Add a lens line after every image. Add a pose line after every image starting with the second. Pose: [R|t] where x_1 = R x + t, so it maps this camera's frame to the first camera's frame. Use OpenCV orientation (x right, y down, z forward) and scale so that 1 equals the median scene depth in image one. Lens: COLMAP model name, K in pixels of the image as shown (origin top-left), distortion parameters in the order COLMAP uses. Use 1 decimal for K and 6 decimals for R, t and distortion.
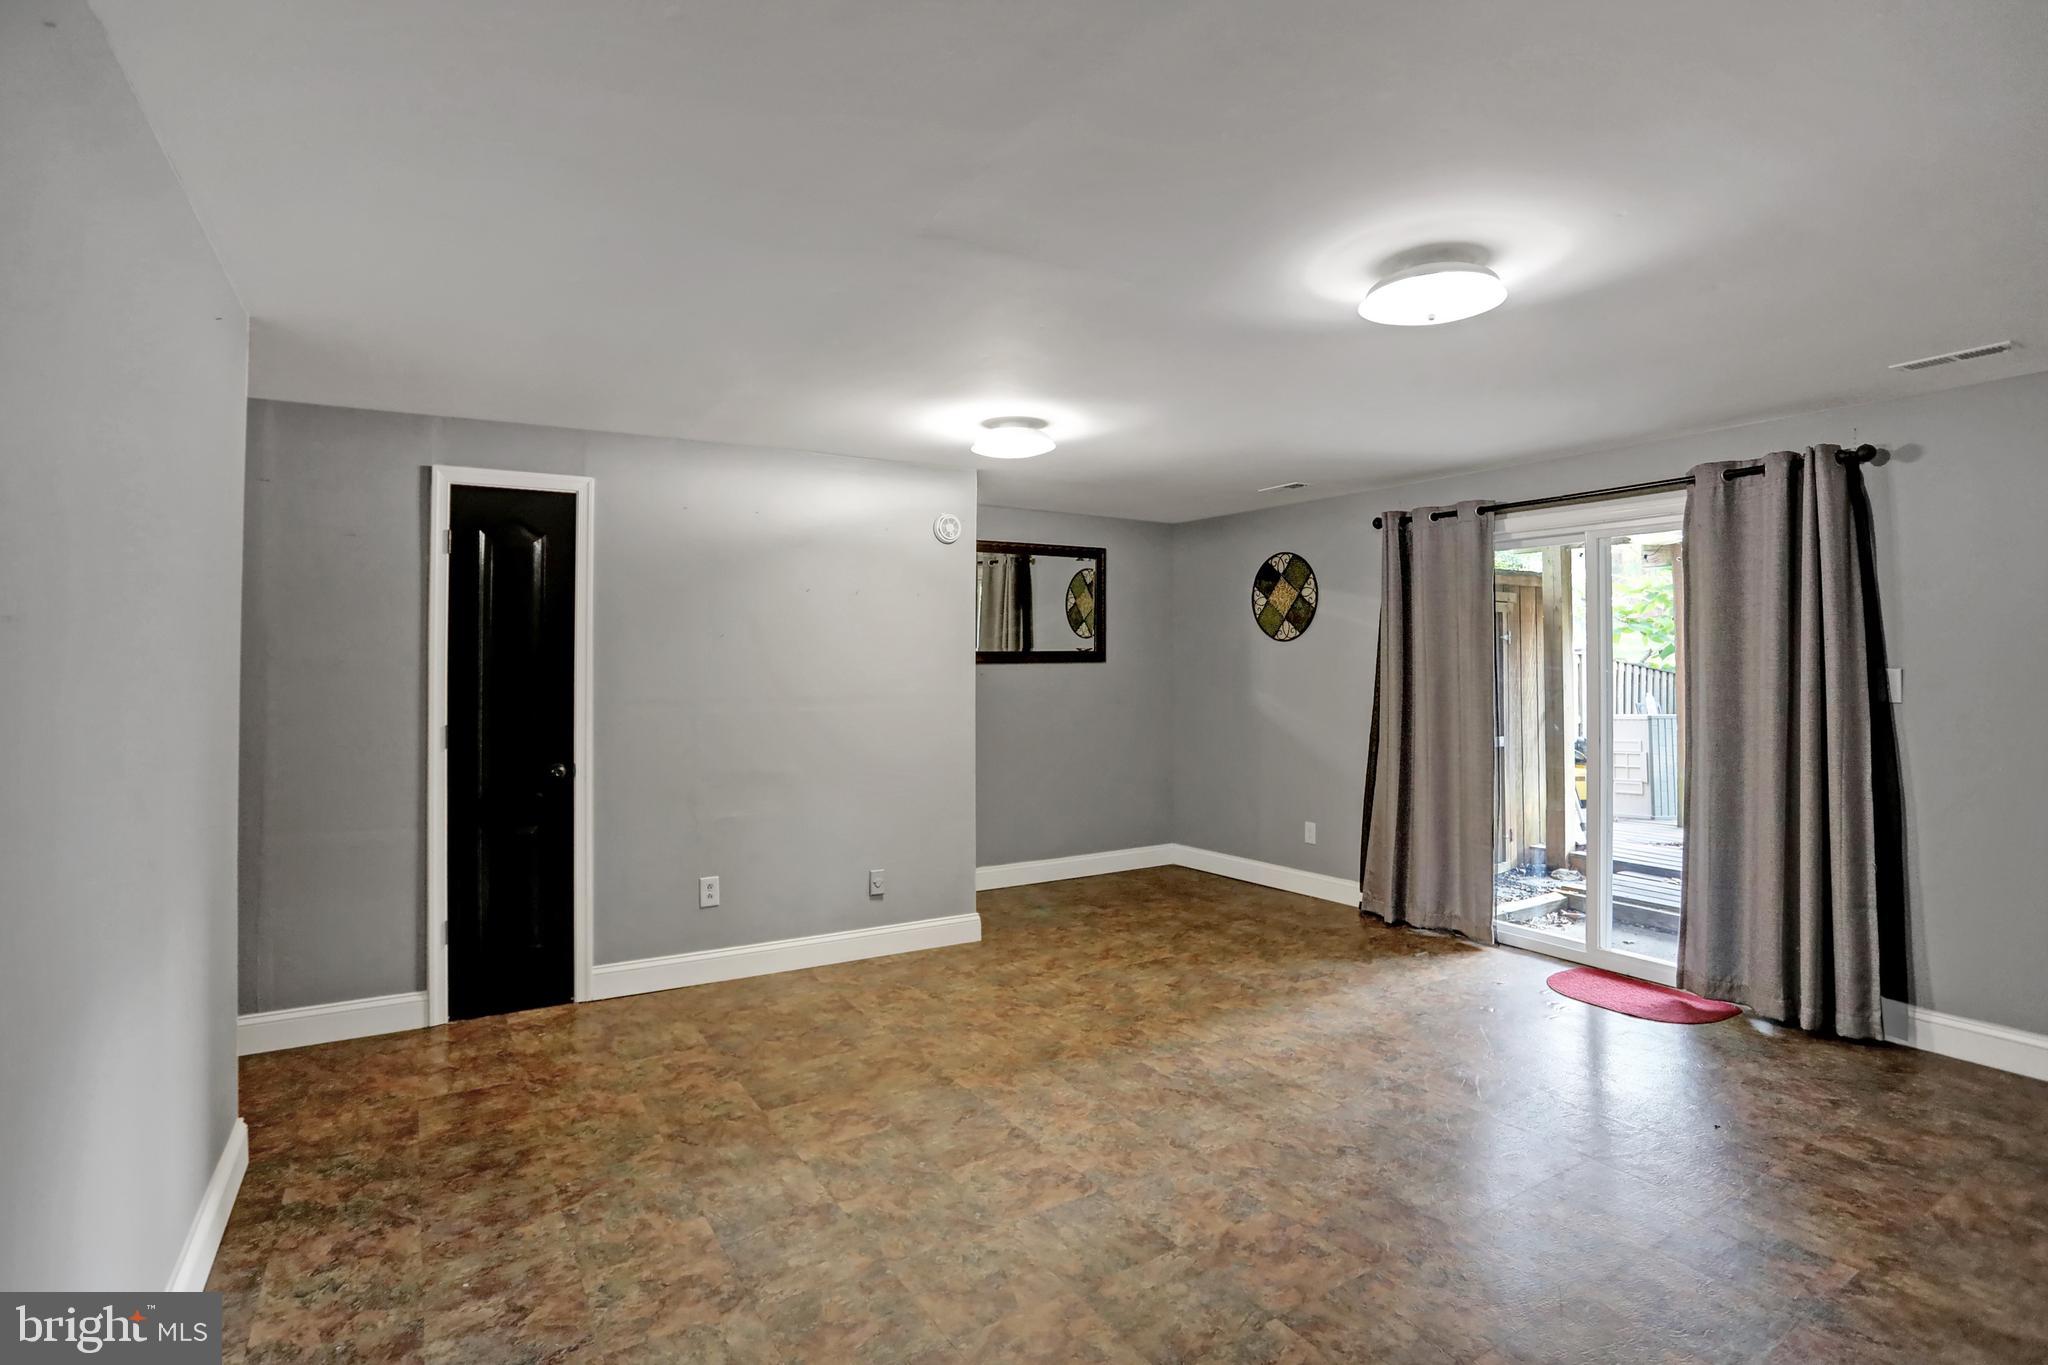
lens RADIAL K [[1000.9, 0, 1024.0], [0, 1000.9, 682.5], [0, 0, 1]] dist [-0.082393, 0.041569]
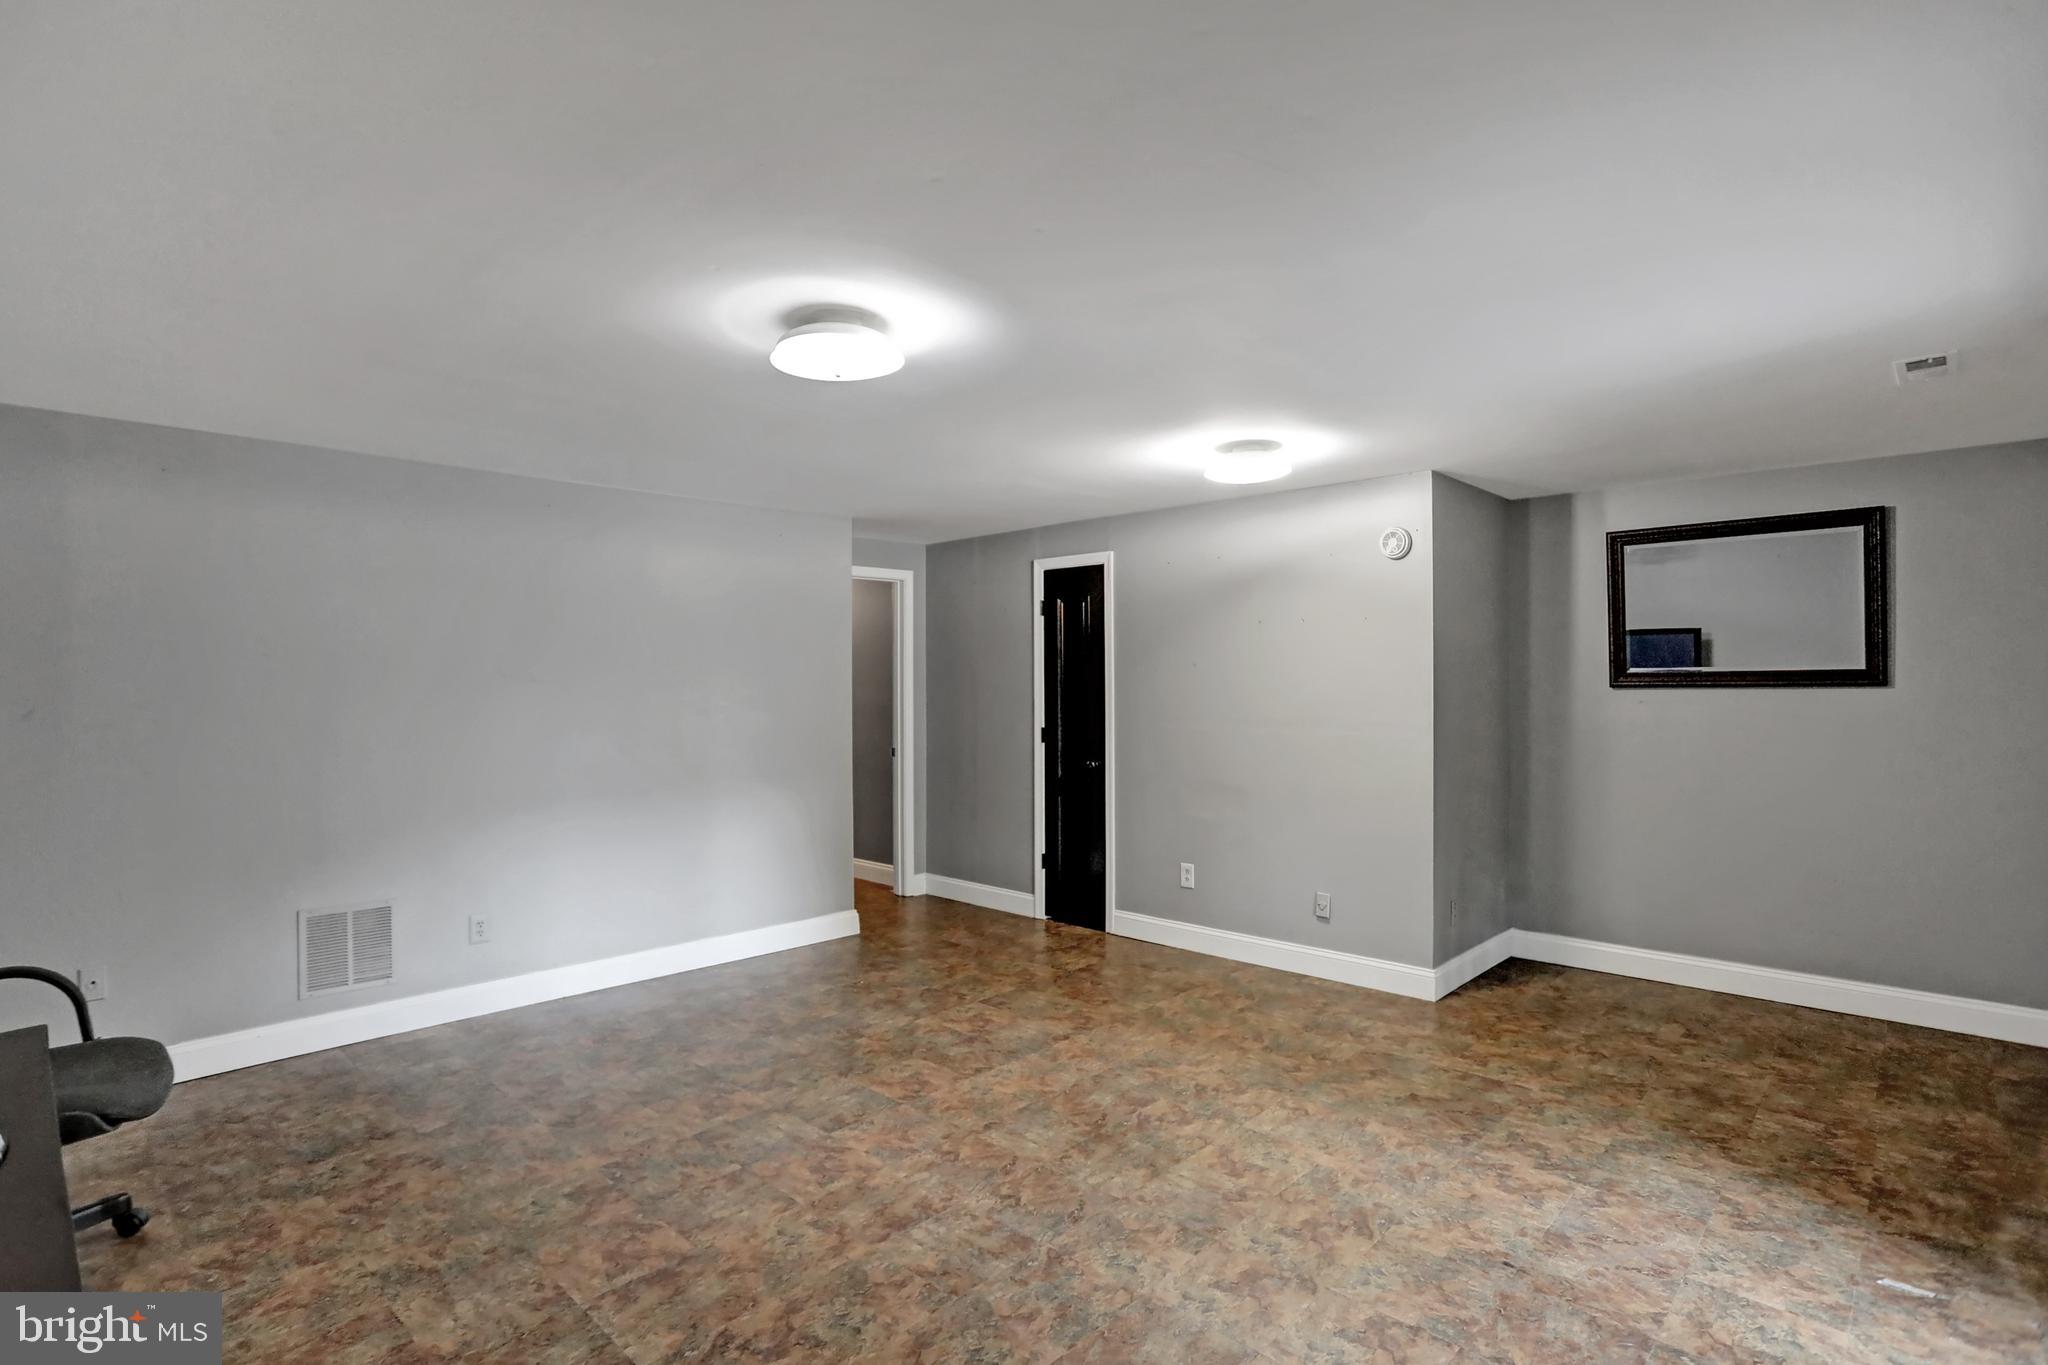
lens RADIAL K [[998.2, 0, 1024.0], [0, 998.2, 737.7], [0, 0, 1]] dist [-0.082689, 0.041959]
pose [[0.256056, 0.054125, -0.965146, 0.905365], [-0.013644, 0.998534, 0.052378, -0.022128], [0.966566, -0.000243, 0.256419, 0.552696]]
